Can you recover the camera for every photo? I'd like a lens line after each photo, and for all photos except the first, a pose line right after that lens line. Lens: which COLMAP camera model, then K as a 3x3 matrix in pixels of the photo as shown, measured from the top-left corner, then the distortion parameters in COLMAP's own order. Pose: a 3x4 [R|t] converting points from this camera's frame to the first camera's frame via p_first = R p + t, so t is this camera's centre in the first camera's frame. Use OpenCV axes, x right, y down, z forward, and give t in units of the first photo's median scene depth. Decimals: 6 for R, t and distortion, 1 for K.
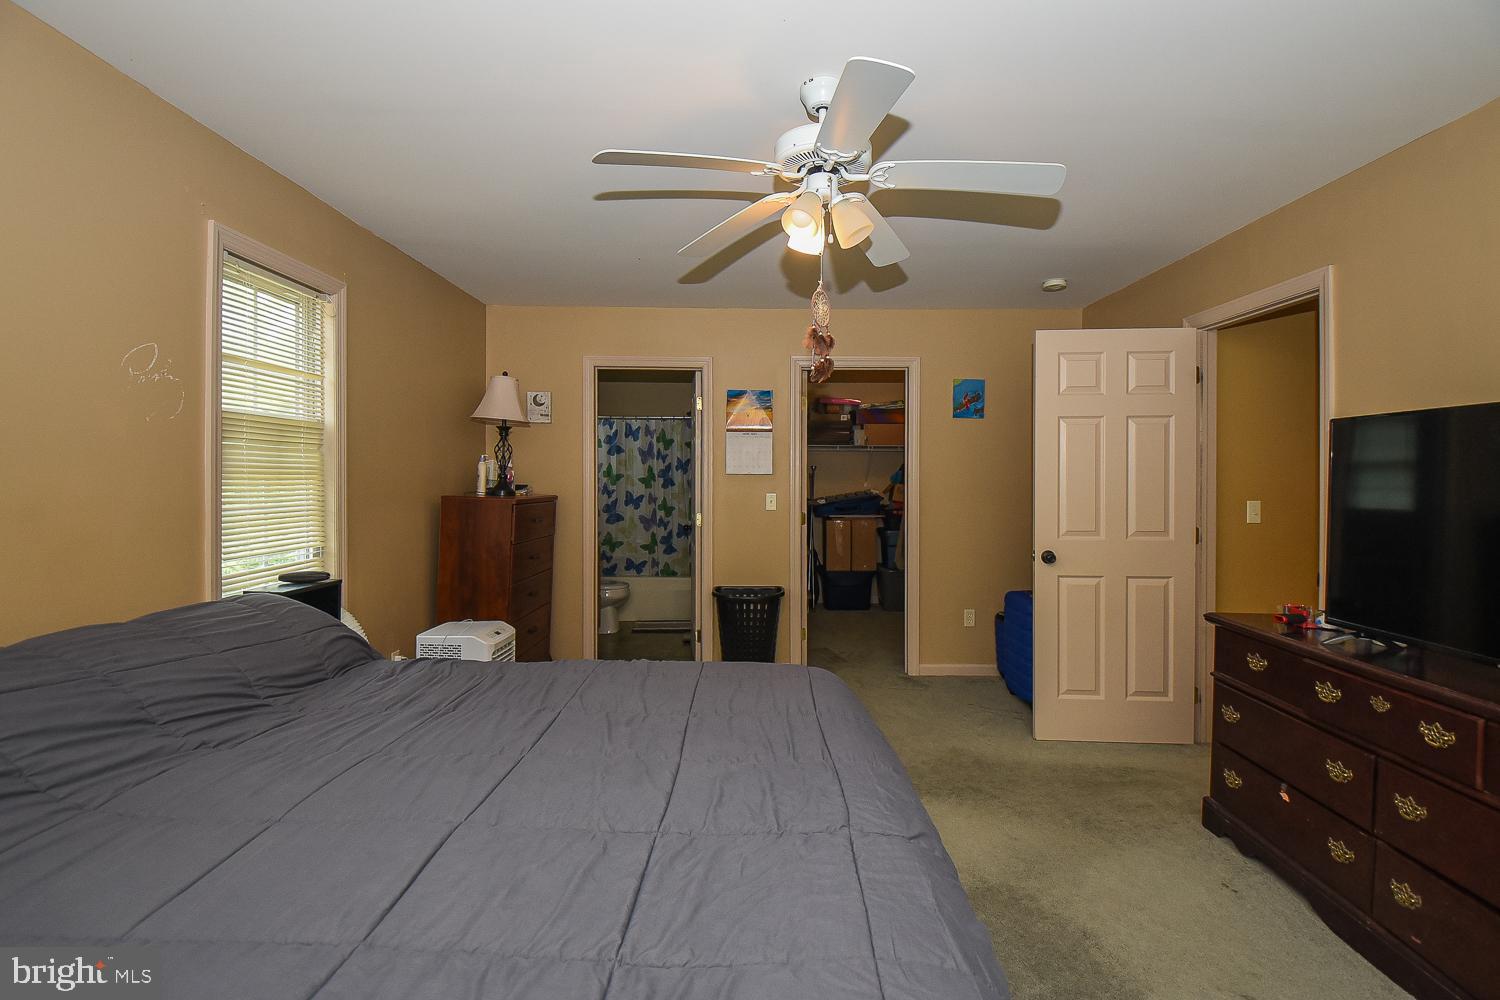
lens RADIAL K [[670.9, 0, 785.5], [0, 670.9, 471.5], [0, 0, 1]] dist [0.007002, -0.019136]
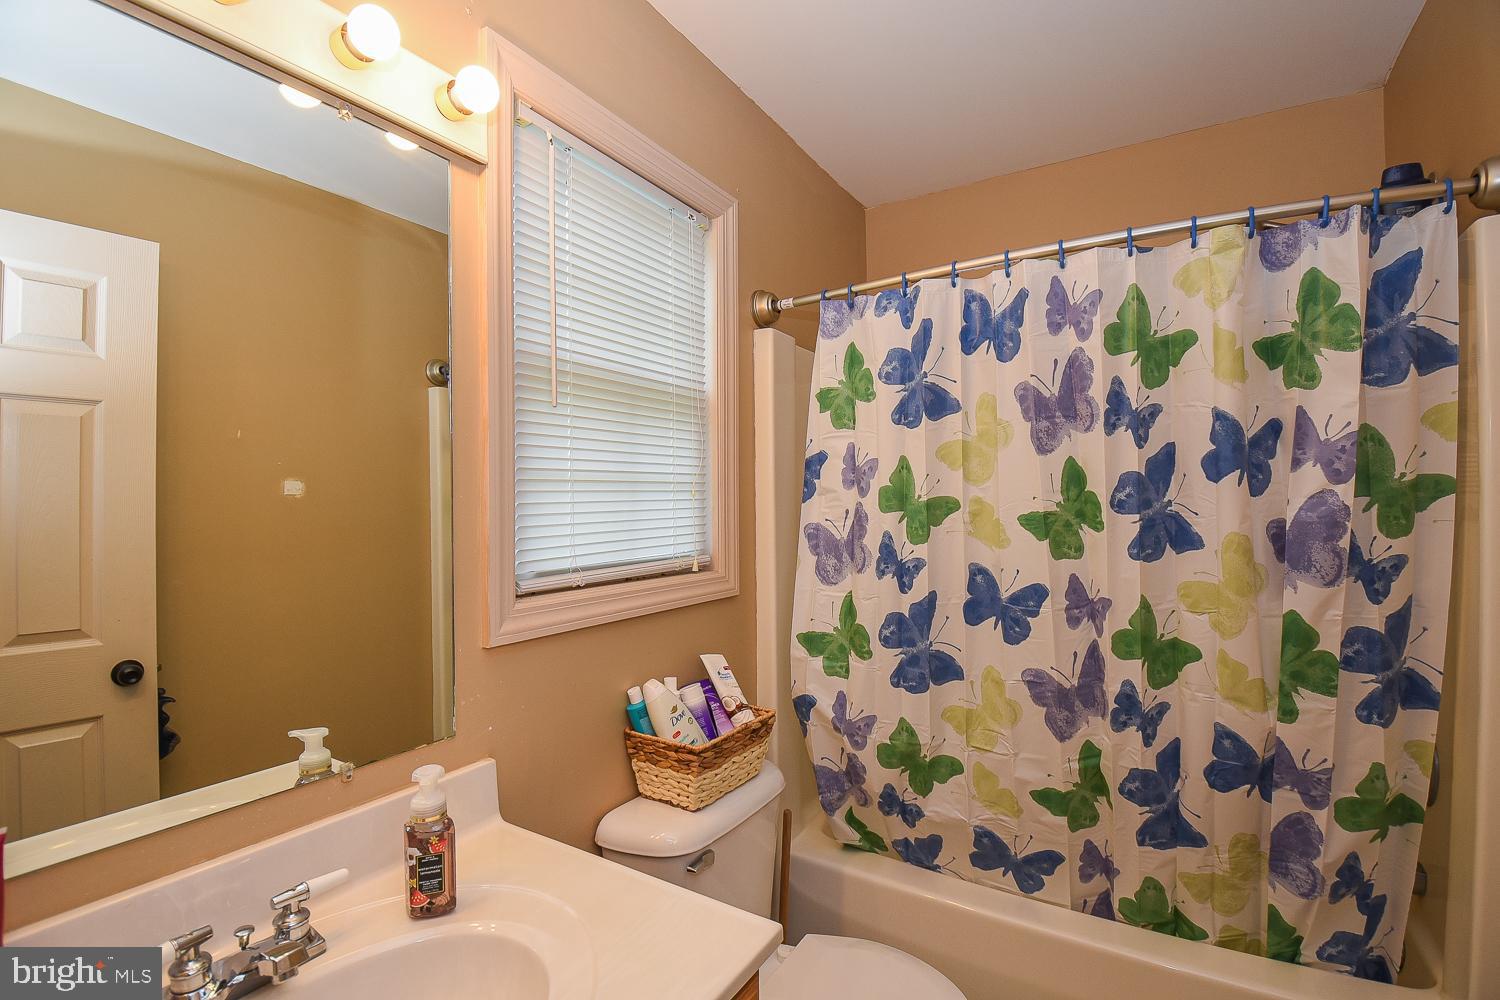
lens RADIAL K [[670.9, 0, 757.1], [0, 670.9, 505.3], [0, 0, 1]] dist [0.007002, -0.019136]
pose [[0.826194, -0.009931, -0.563299, -0.162895], [0.013587, 0.999905, 0.002299, 0.004743], [0.563222, -0.009553, 0.826250, 0.753586]]
